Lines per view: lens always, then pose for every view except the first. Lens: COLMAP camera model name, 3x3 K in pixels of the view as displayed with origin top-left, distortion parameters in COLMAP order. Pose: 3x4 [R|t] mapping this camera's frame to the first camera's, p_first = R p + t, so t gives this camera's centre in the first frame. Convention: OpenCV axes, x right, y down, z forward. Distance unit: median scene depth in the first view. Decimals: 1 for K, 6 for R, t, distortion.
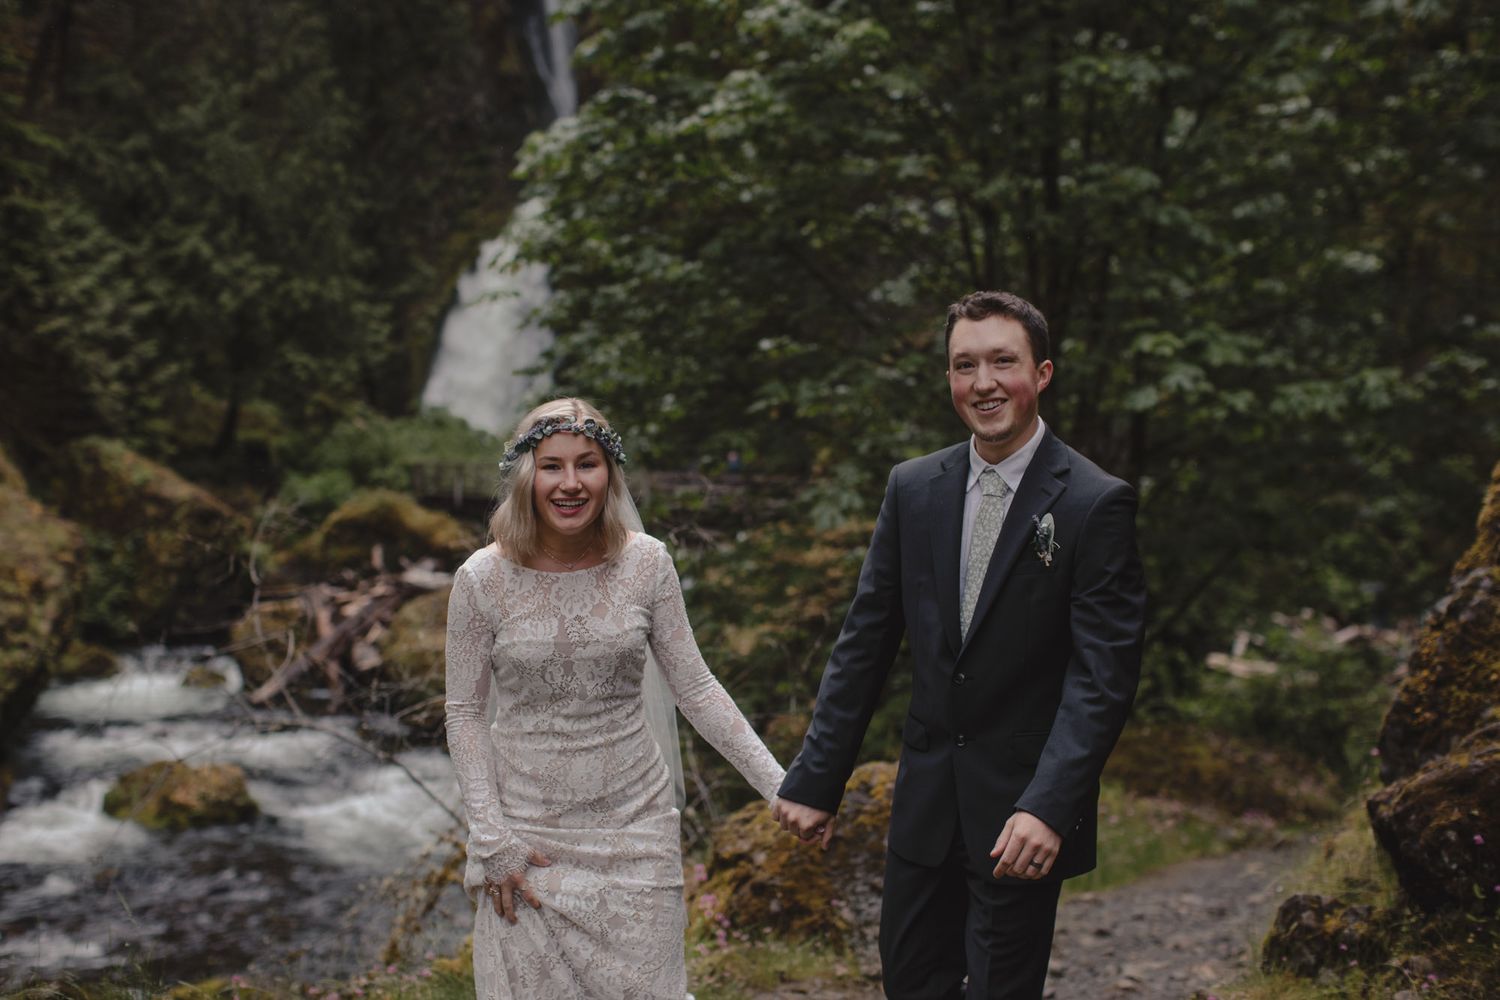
lens RADIAL K [[2241.3, 0, 750.0], [0, 2241.3, 500.0], [0, 0, 1]] dist [-0.163046, 0.283857]
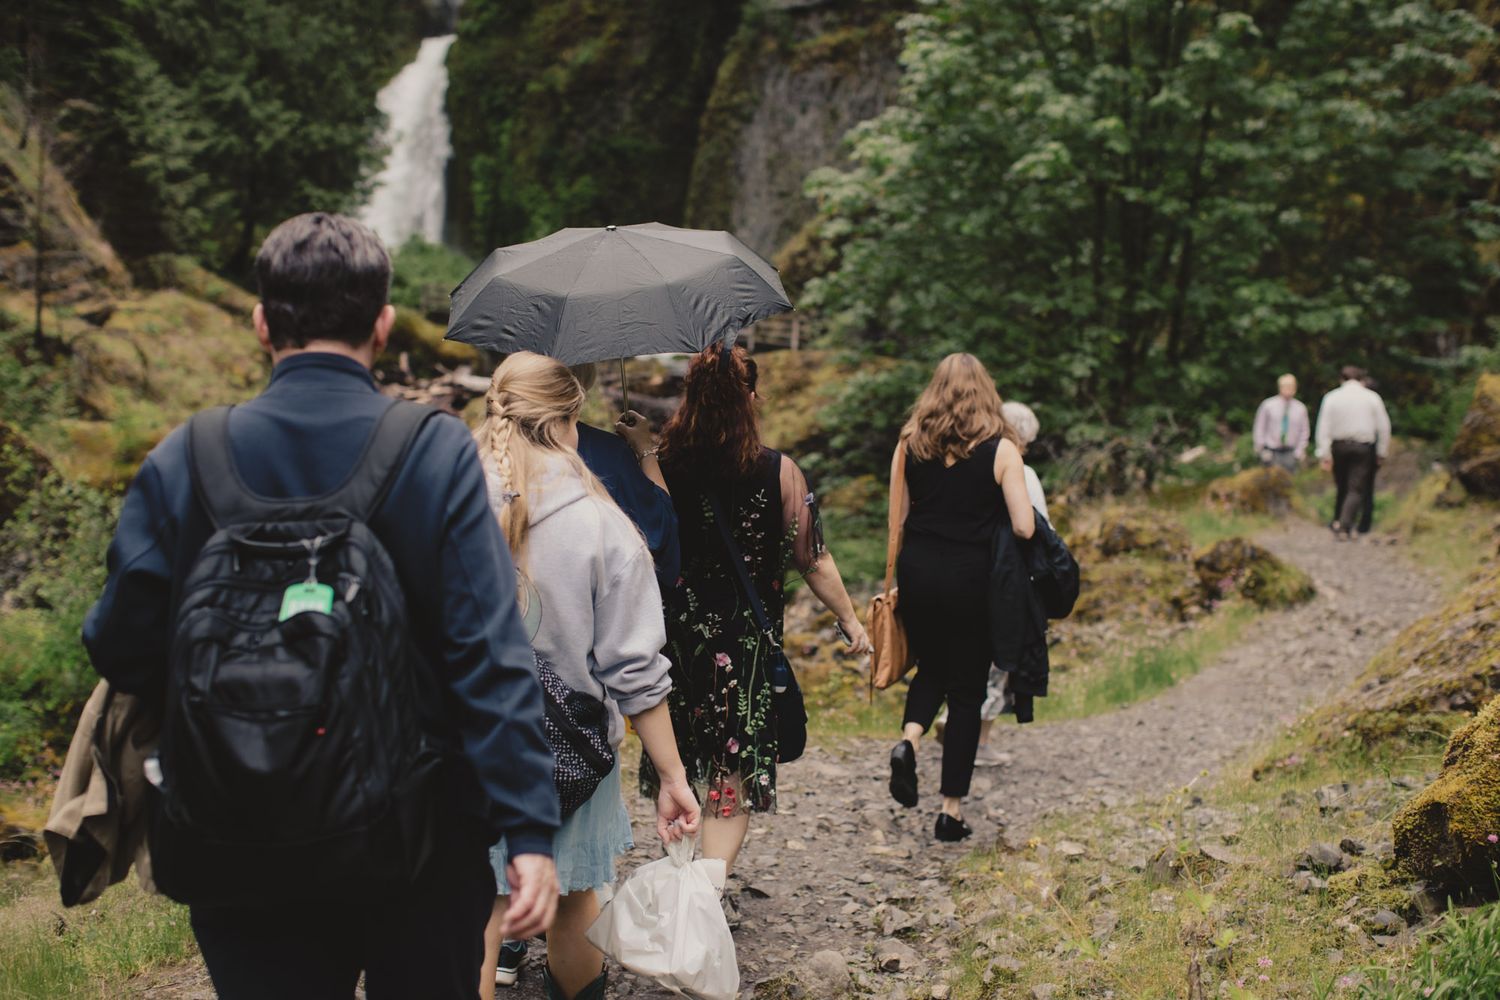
lens RADIAL K [[2241.3, 0, 750.0], [0, 2241.3, 500.0], [0, 0, 1]] dist [-0.163046, 0.283857]
pose [[0.991852, 0.034045, 0.122762, -0.115862], [-0.044134, 0.995784, 0.080420, -0.005606], [-0.119506, -0.085183, 0.989172, -0.219255]]
